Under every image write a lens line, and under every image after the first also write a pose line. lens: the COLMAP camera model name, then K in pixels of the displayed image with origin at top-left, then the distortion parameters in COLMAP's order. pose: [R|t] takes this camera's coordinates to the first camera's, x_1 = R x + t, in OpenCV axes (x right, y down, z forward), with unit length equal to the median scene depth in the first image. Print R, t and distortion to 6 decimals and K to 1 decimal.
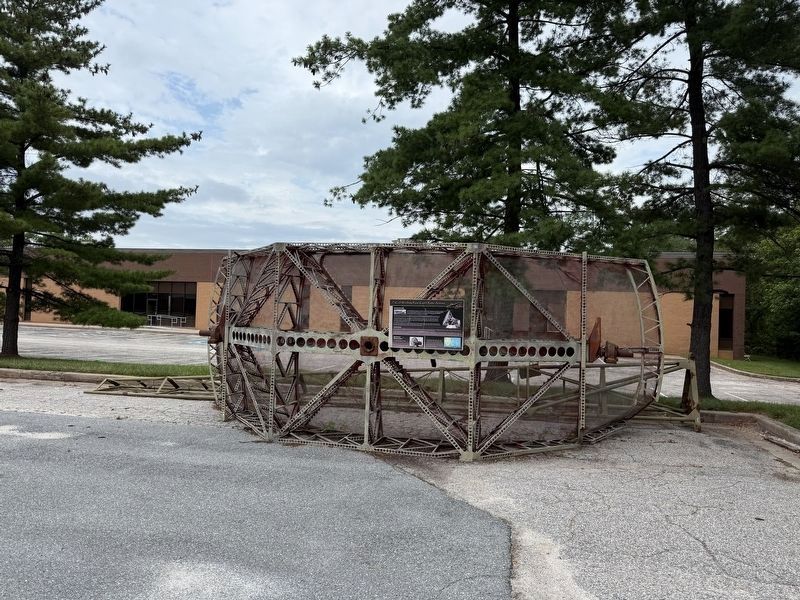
lens RADIAL K [[560.0, 0, 400.2], [0, 560.0, 301.4], [0, 0, 1]] dist [0.000404, 0.000107]
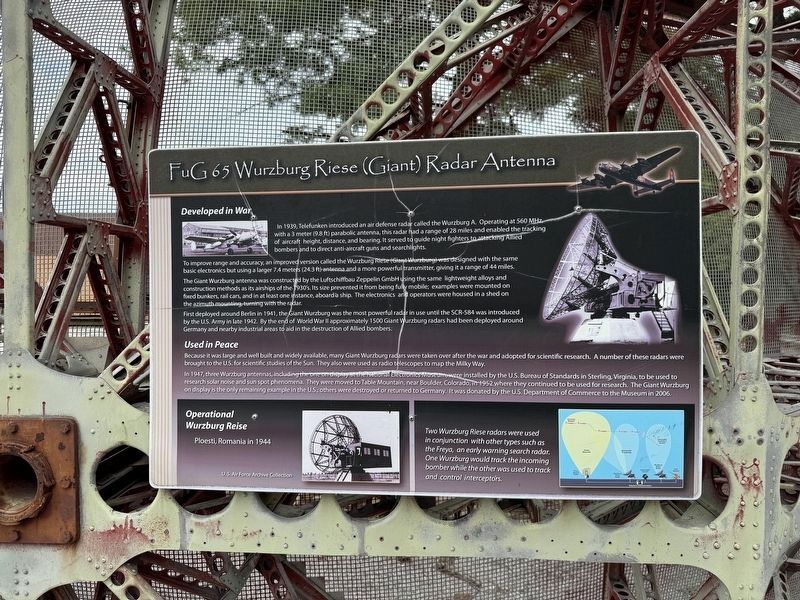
lens RADIAL K [[560.0, 0, 400.2], [0, 560.0, 299.8], [0, 0, 1]] dist [0.000404, 0.000107]
pose [[0.975732, -0.036500, 0.215905, 0.012065], [0.026121, 0.998371, 0.050729, 0.028910], [-0.217405, -0.043858, 0.975096, 0.861502]]
